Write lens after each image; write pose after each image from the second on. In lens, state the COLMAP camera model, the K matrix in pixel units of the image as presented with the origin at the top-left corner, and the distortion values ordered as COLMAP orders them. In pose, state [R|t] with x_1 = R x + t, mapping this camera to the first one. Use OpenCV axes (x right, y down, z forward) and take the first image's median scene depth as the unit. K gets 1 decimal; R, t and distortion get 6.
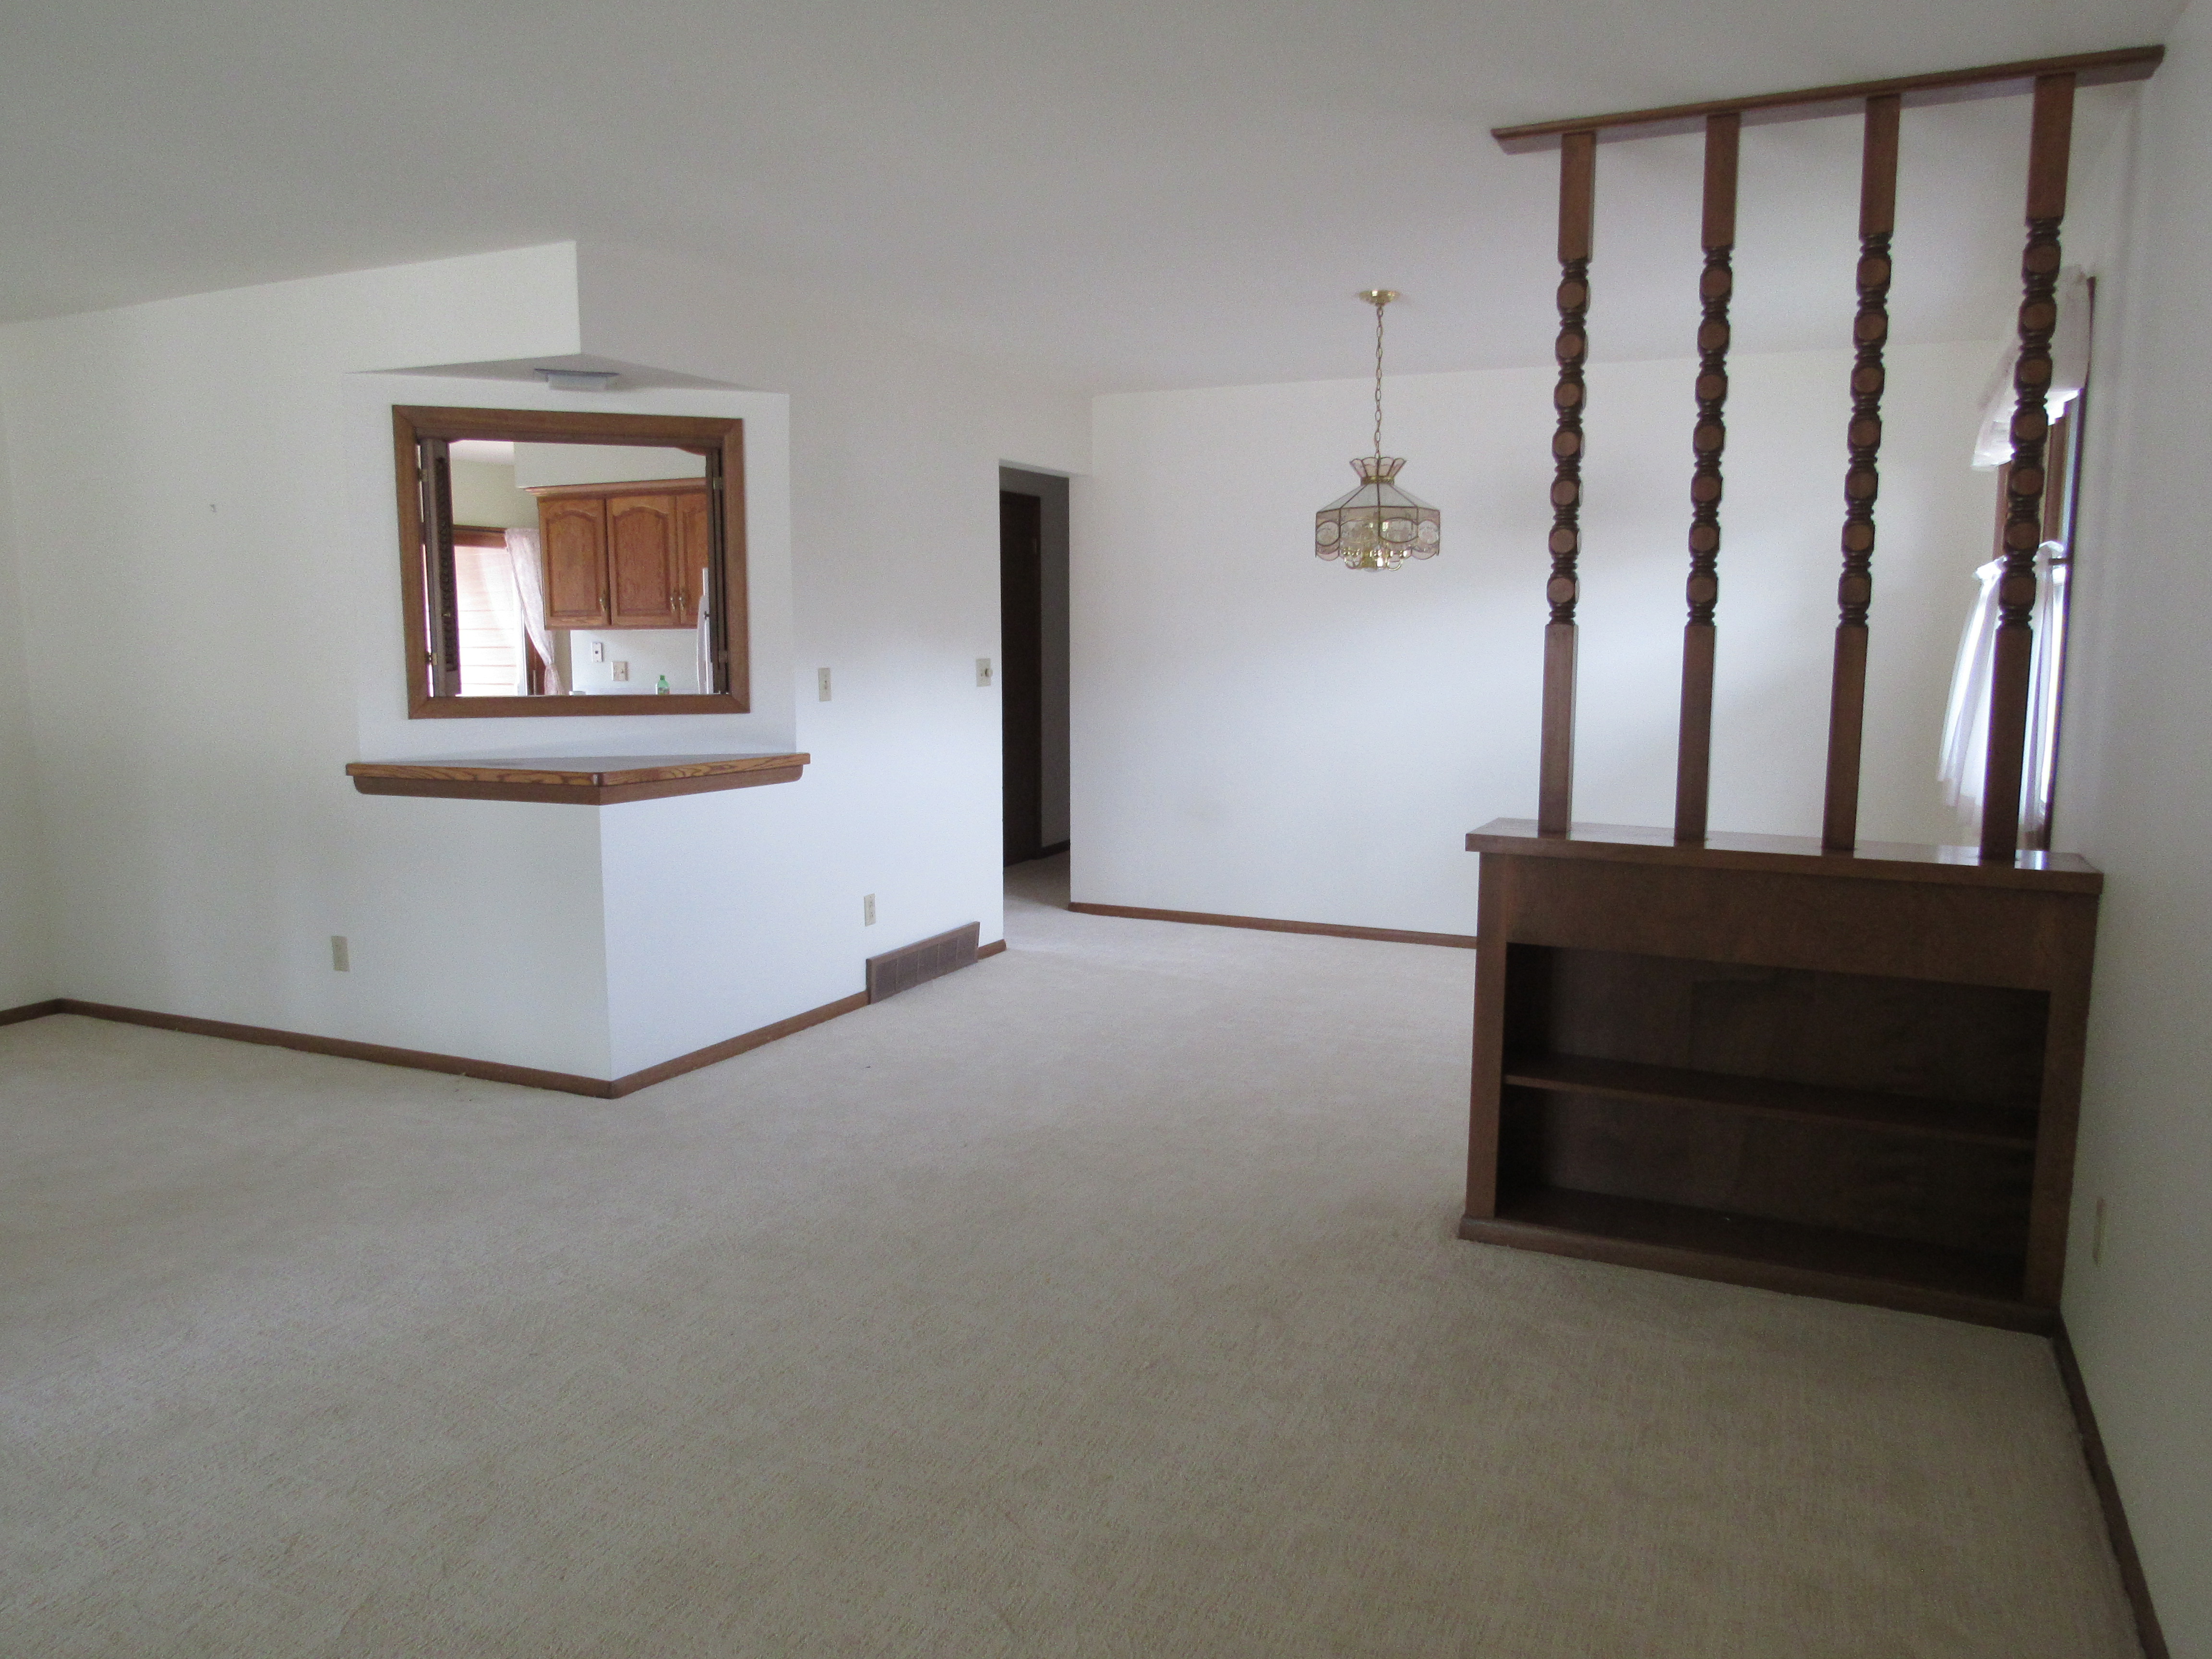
lens RADIAL K [[1569.3, 0, 1107.3], [0, 1569.3, 822.8], [0, 0, 1]] dist [0.009454, 0.002913]
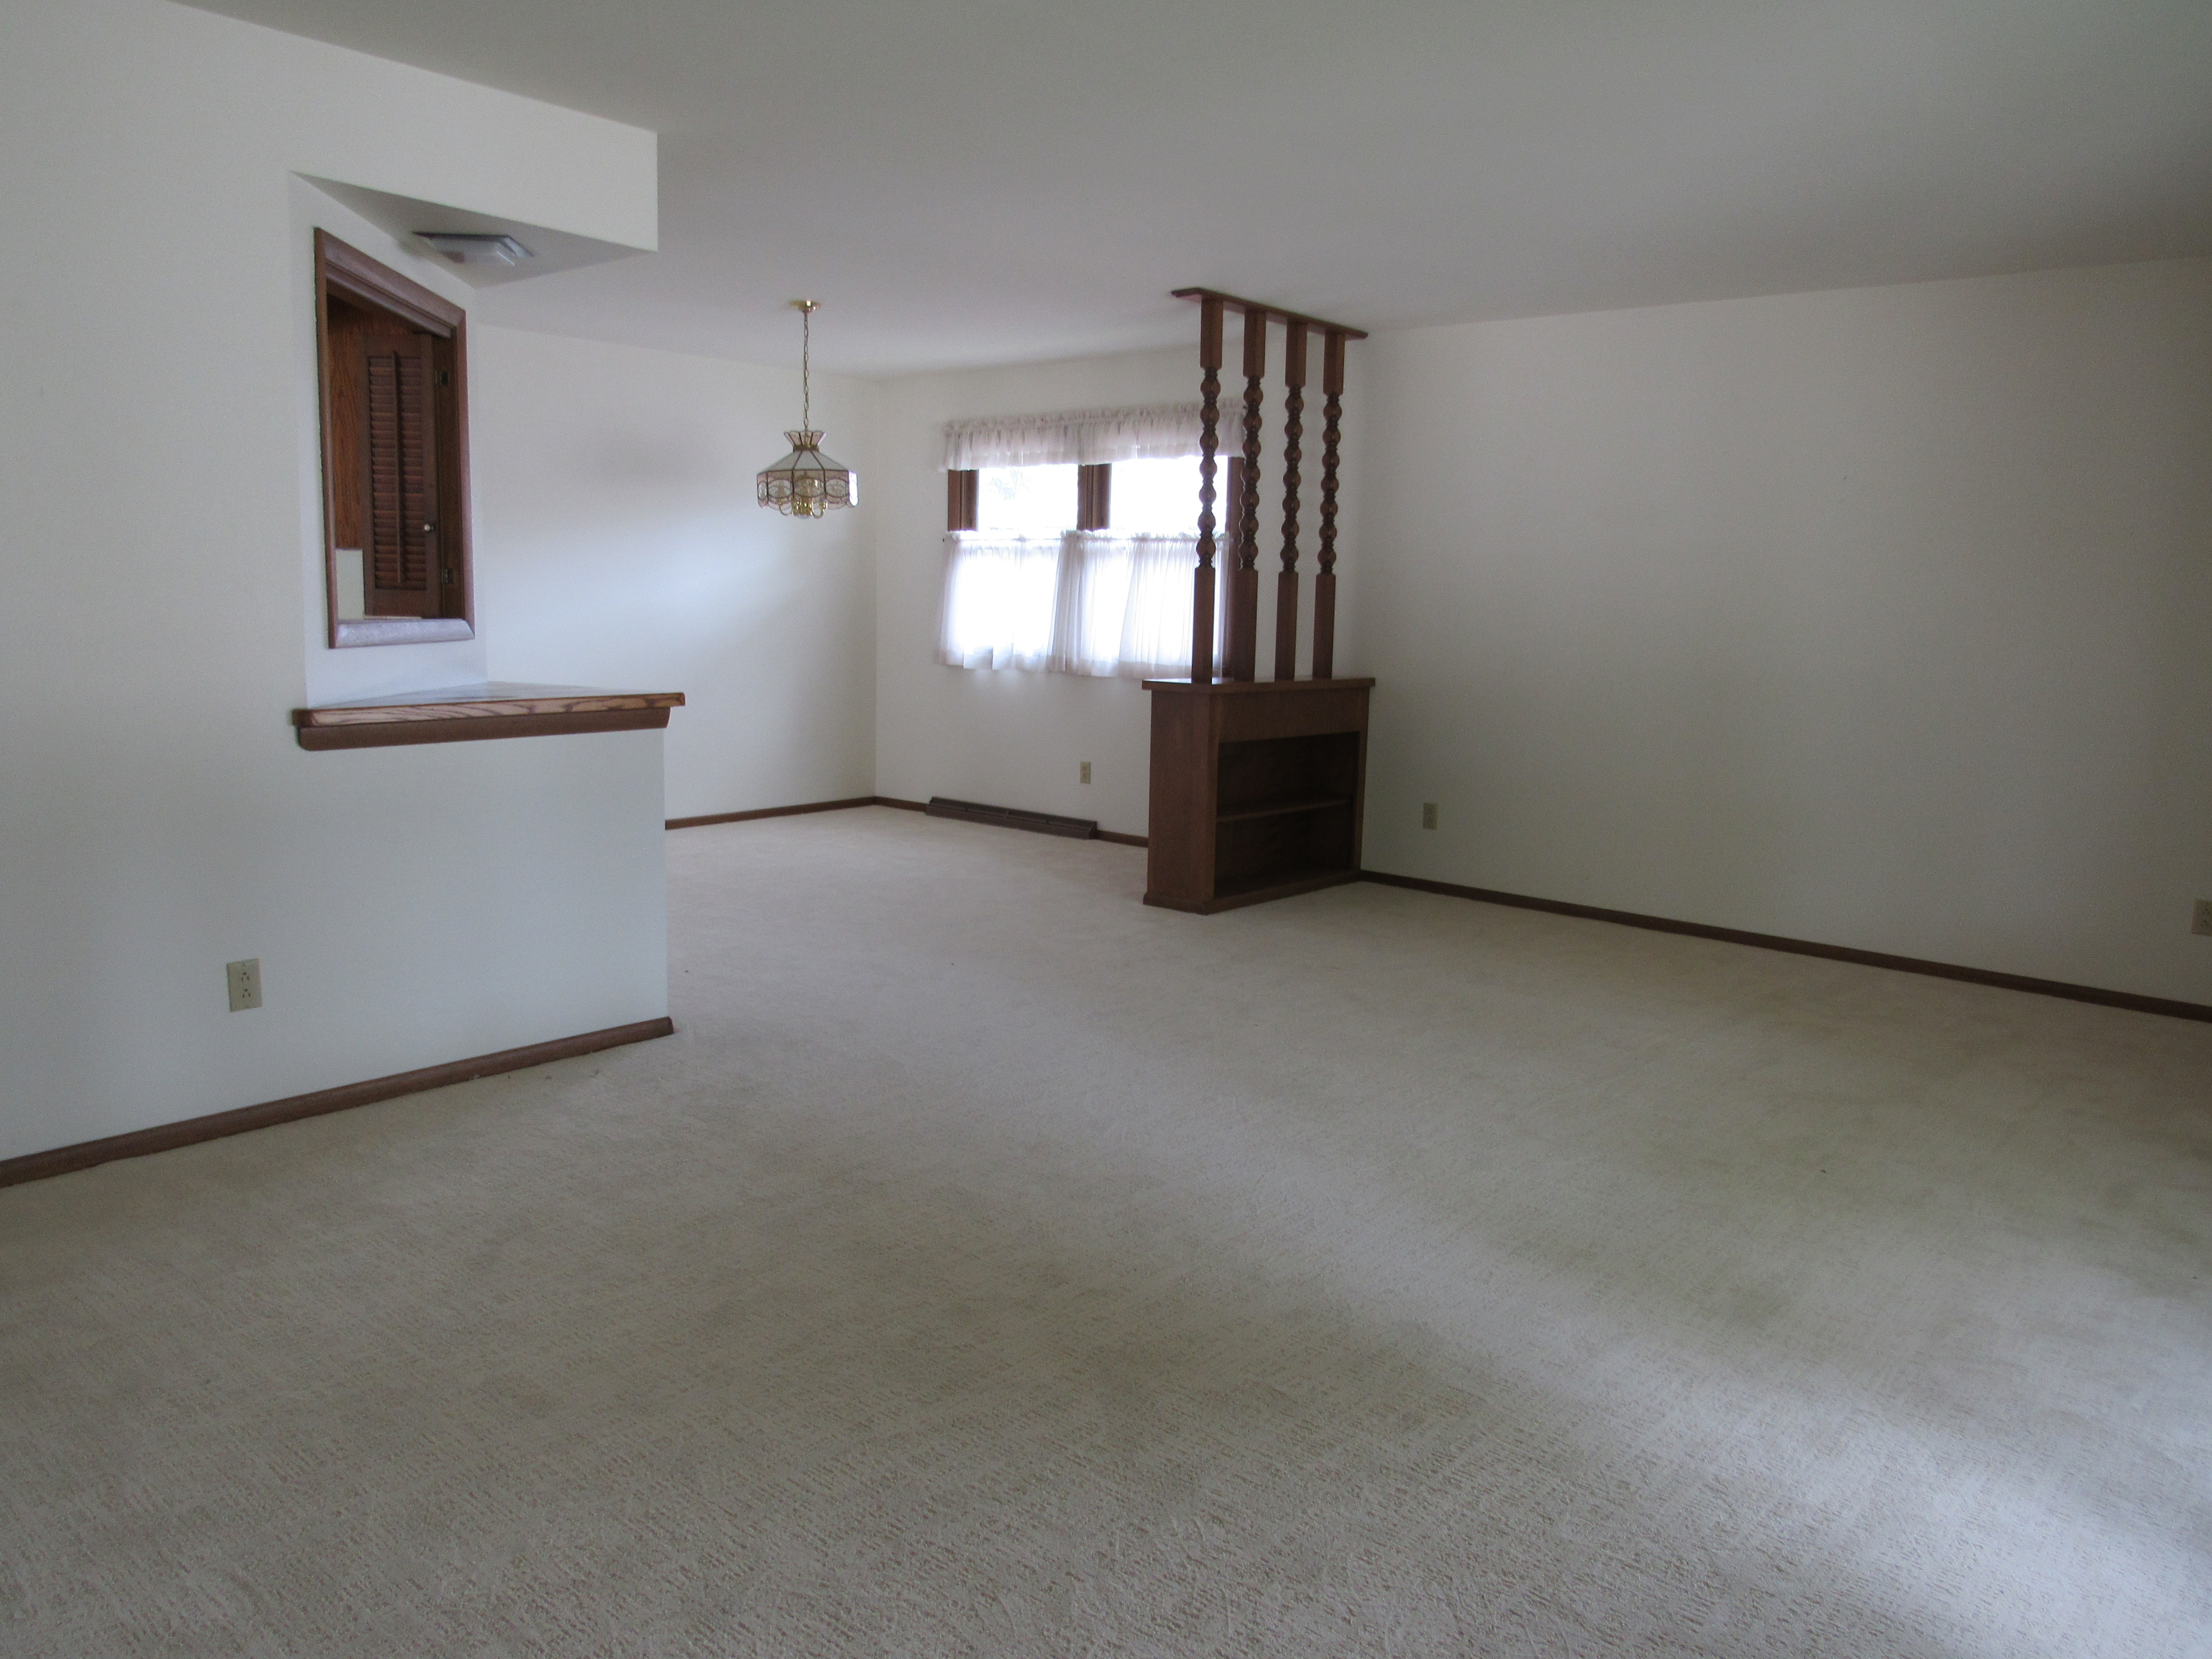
lens RADIAL K [[1569.3, 0, 1107.3], [0, 1569.3, 832.3], [0, 0, 1]] dist [0.009454, 0.002913]
pose [[0.273295, -0.132521, 0.952758, -1.045110], [0.101860, 0.988883, 0.108327, -0.021726], [-0.956522, 0.067442, 0.283755, 0.423645]]
